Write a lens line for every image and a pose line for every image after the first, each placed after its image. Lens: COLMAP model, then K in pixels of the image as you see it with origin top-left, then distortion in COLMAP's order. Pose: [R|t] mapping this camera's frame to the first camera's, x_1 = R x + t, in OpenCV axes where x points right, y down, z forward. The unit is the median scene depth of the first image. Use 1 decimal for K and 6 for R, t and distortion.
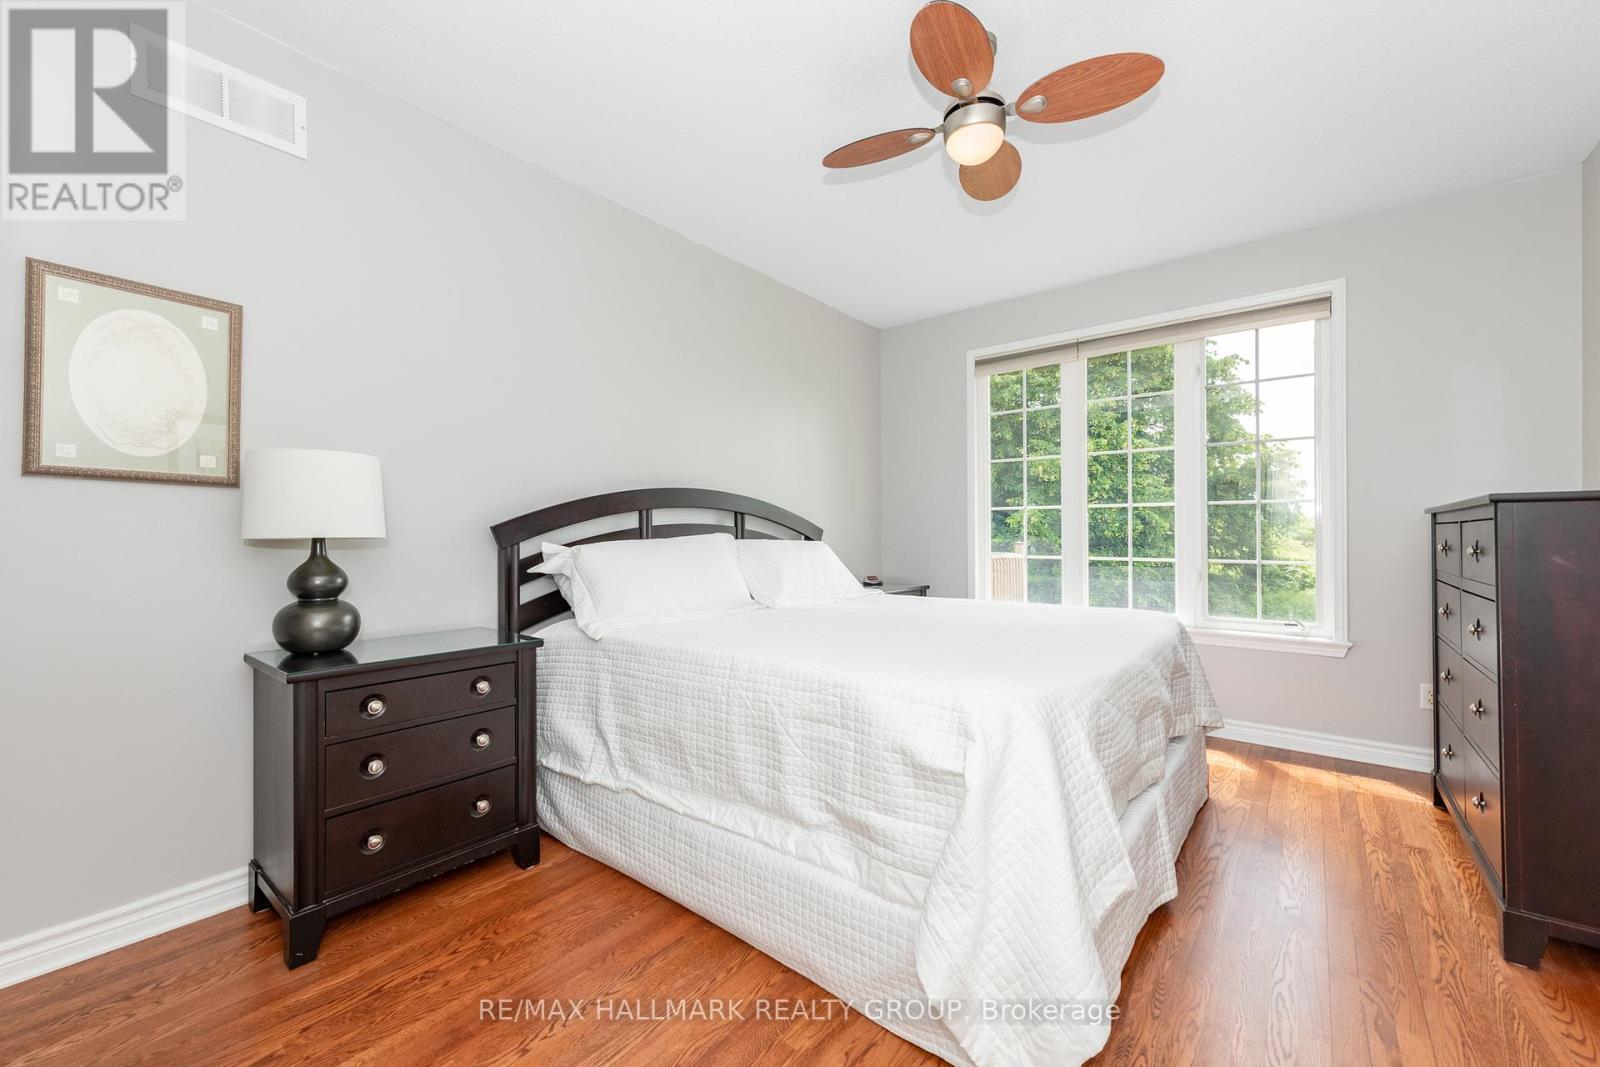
lens RADIAL K [[634.5, 0, 798.4], [0, 634.5, 534.4], [0, 0, 1]] dist [0.008318, -0.001666]
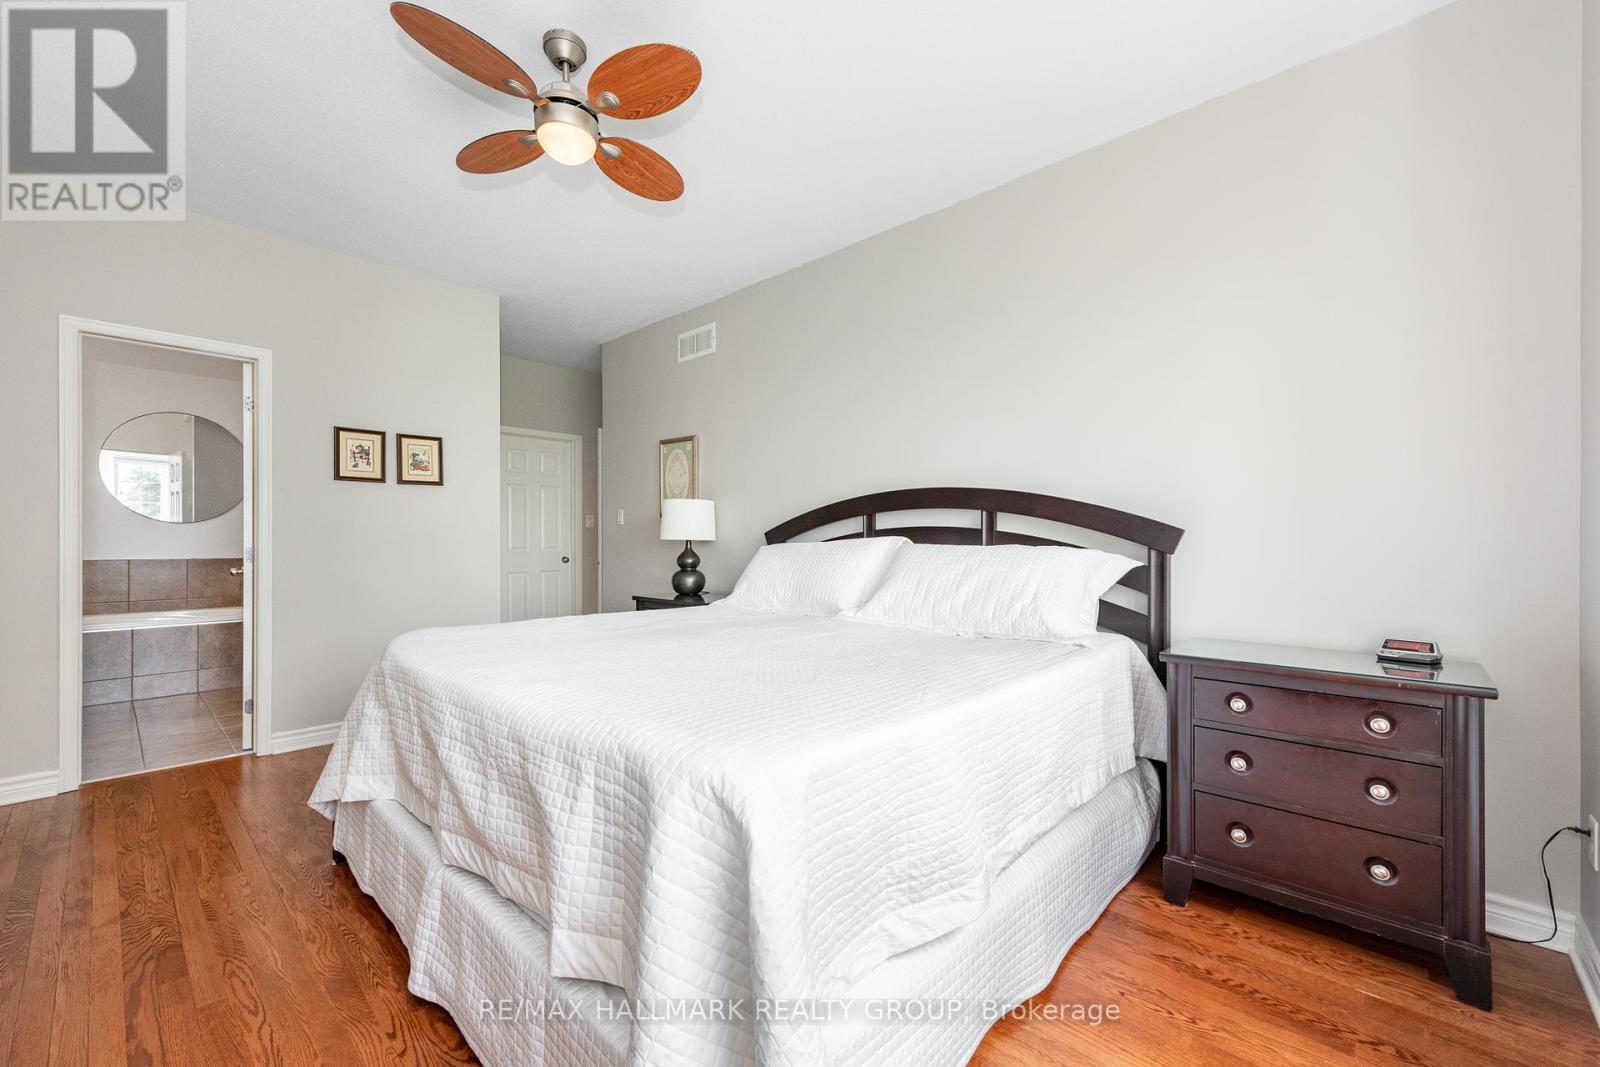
lens RADIAL K [[634.5, 0, 811.7], [0, 634.5, 546.7], [0, 0, 1]] dist [0.008318, -0.001666]
pose [[-0.053383, 0.019445, -0.998385, 0.643520], [0.013200, 0.999737, 0.018765, -0.003550], [0.998487, -0.012177, -0.053626, 0.734999]]
